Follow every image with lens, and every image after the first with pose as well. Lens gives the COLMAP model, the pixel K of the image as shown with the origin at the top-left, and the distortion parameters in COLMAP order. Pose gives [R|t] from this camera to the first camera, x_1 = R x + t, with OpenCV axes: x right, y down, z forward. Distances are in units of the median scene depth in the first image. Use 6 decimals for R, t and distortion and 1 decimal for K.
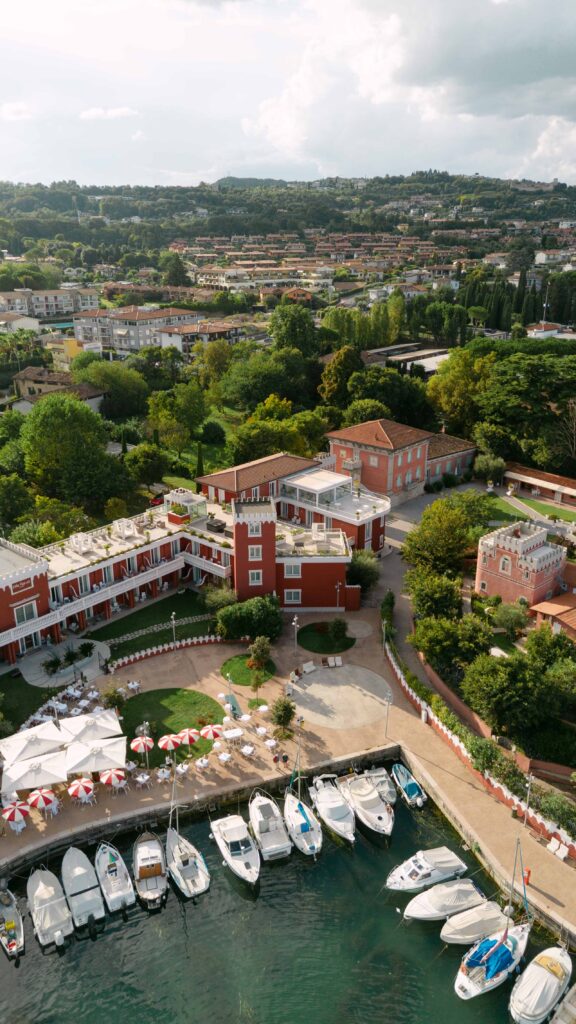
lens RADIAL K [[725.6, 0, 288.0], [0, 725.6, 512.0], [0, 0, 1]] dist [0.081780, -0.089560]
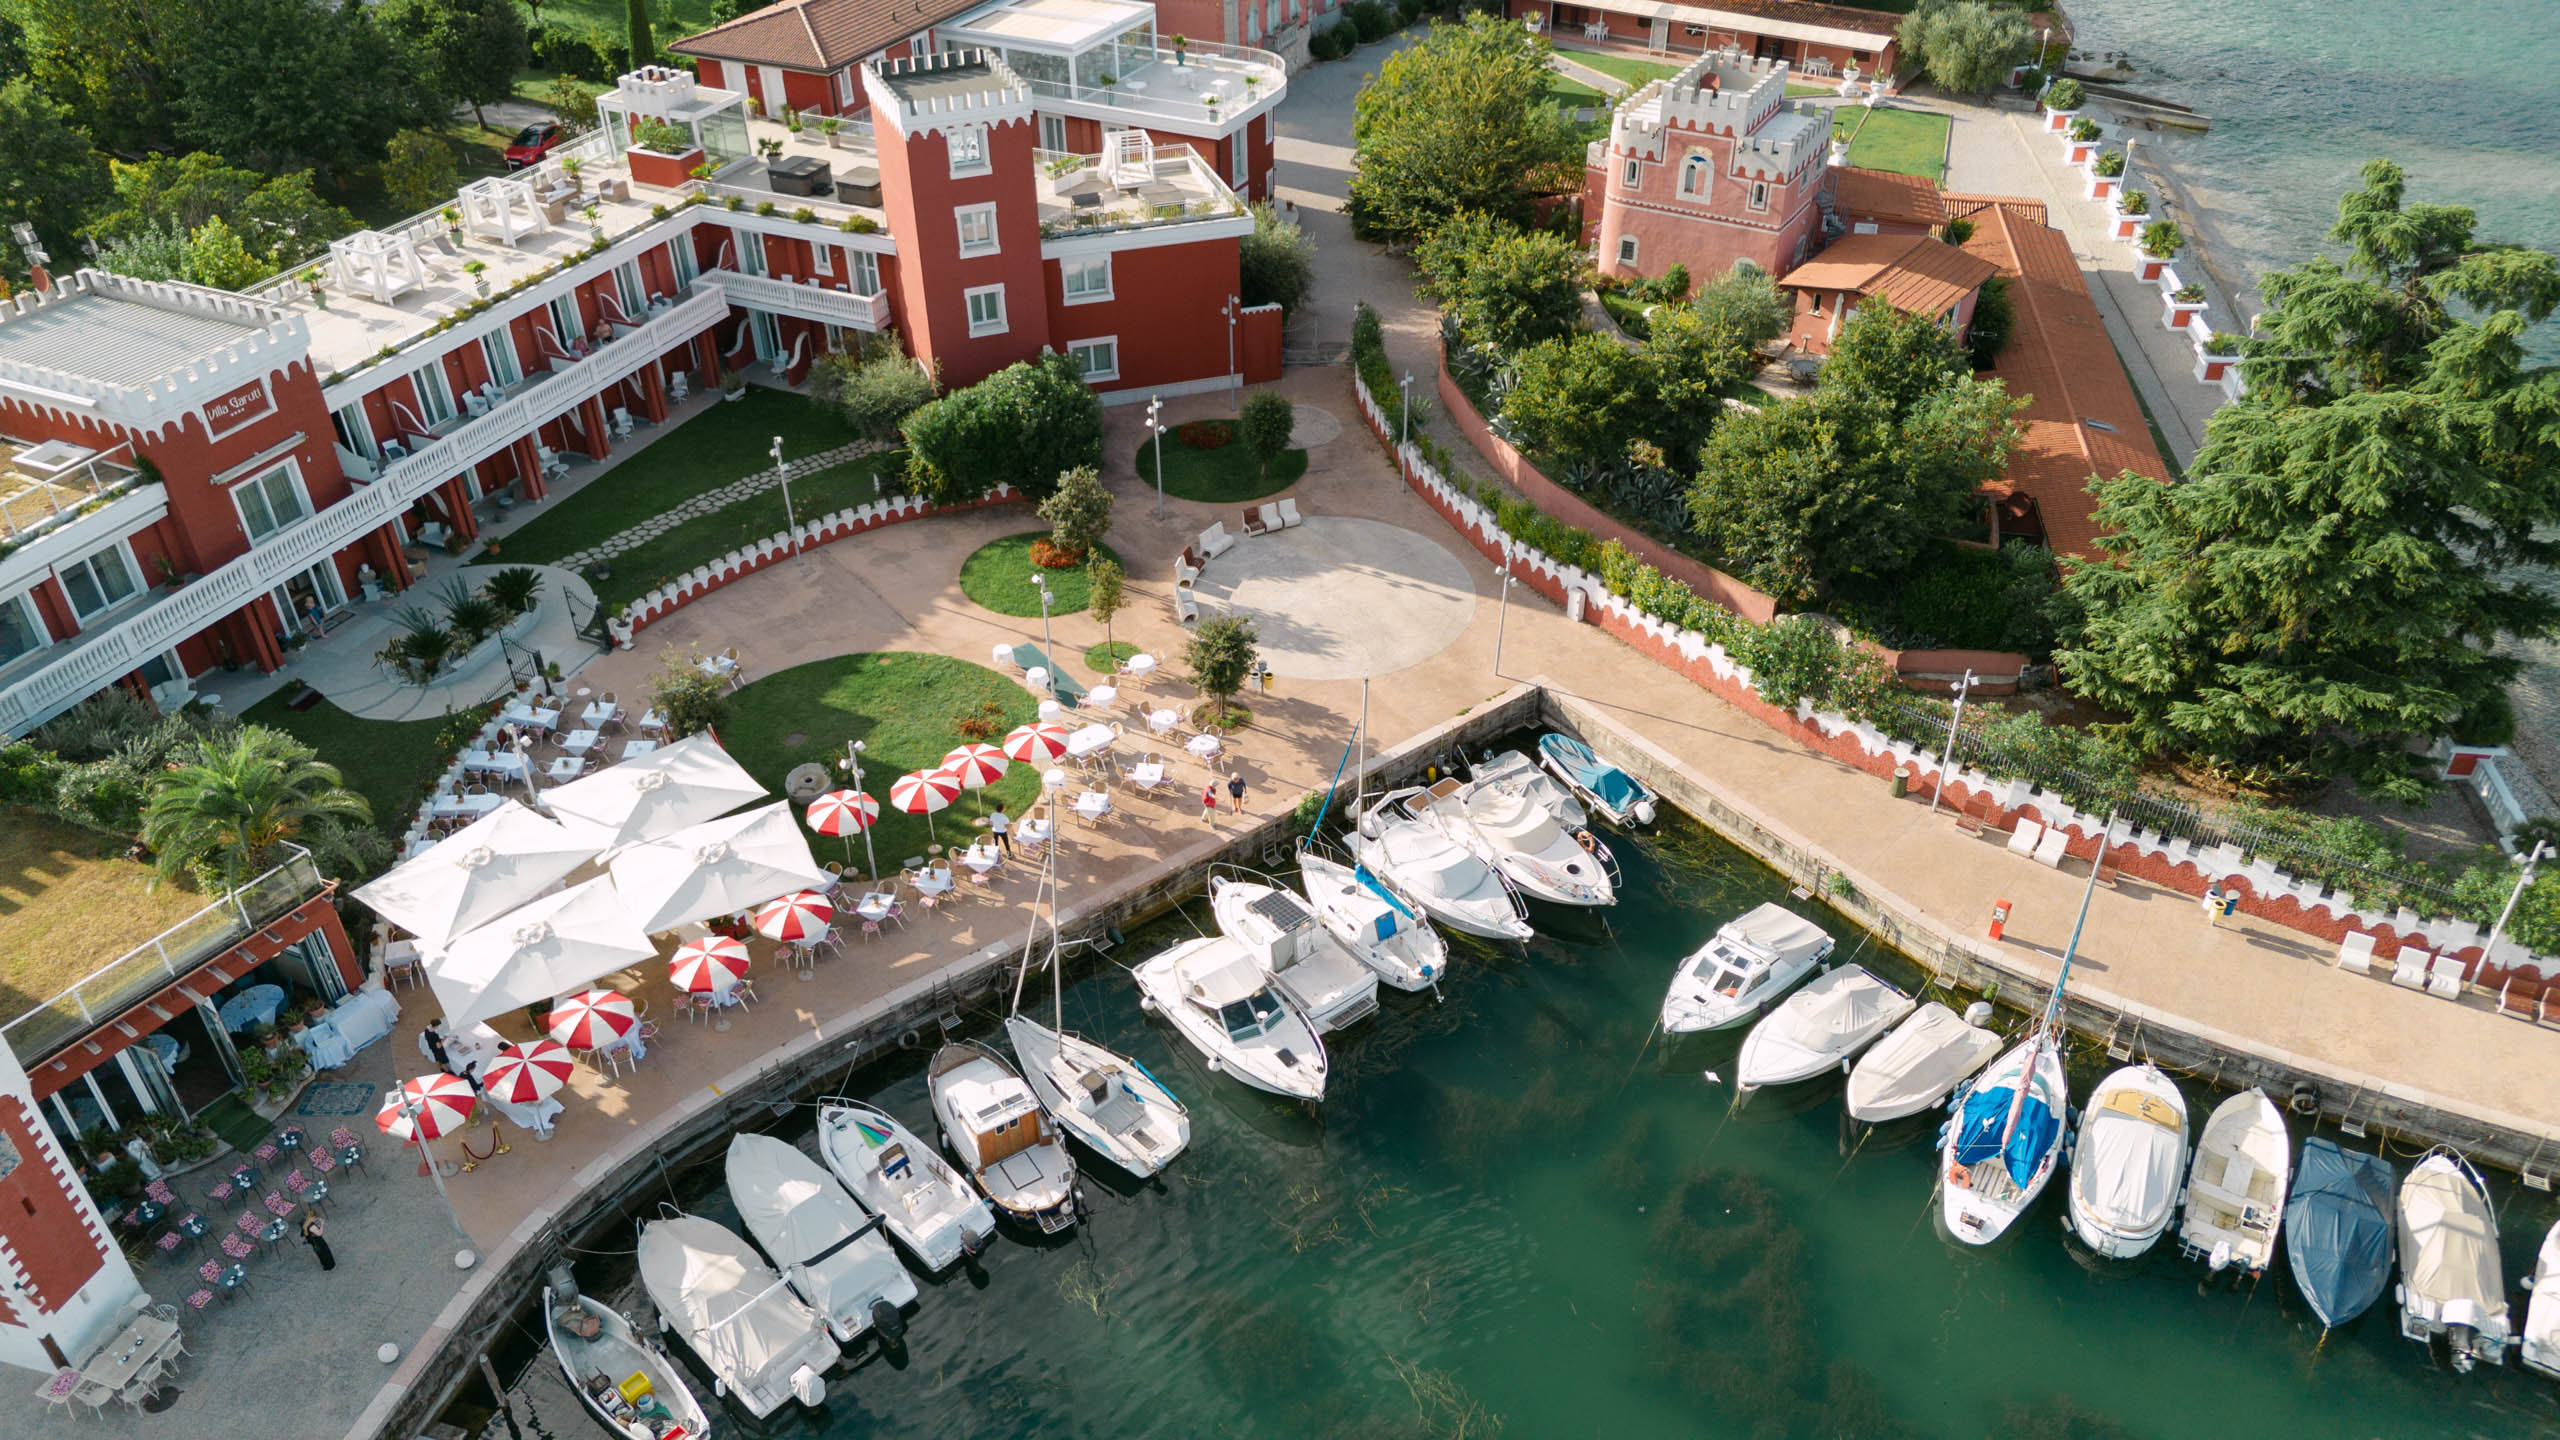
lens RADIAL K [[1814.0, 0, 1292.6], [0, 1814.0, 719.1], [0, 0, 1]] dist [0.081780, -0.089560]
pose [[0.953475, -0.176640, 0.244304, -0.180548], [0.108153, 0.956844, 0.269728, 0.073052], [-0.281405, -0.230757, 0.931430, 0.180975]]
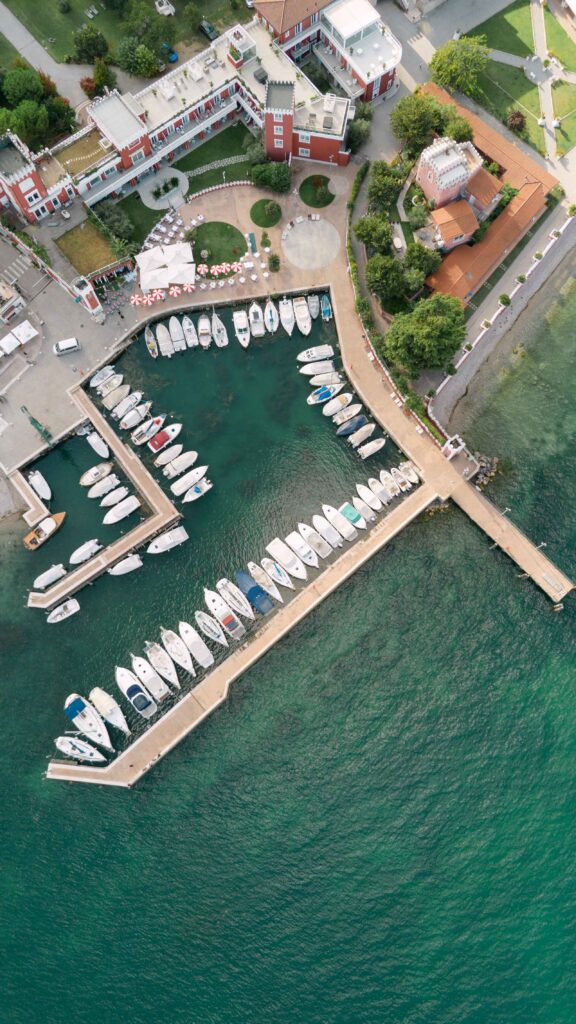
lens RADIAL K [[725.6, 0, 288.0], [0, 725.6, 512.0], [0, 0, 1]] dist [0.081780, -0.089560]
pose [[0.980196, 0.193060, -0.044092, 0.237153], [-0.073110, 0.559712, 0.825456, -0.931636], [0.184042, -0.805885, 0.562742, -0.613508]]
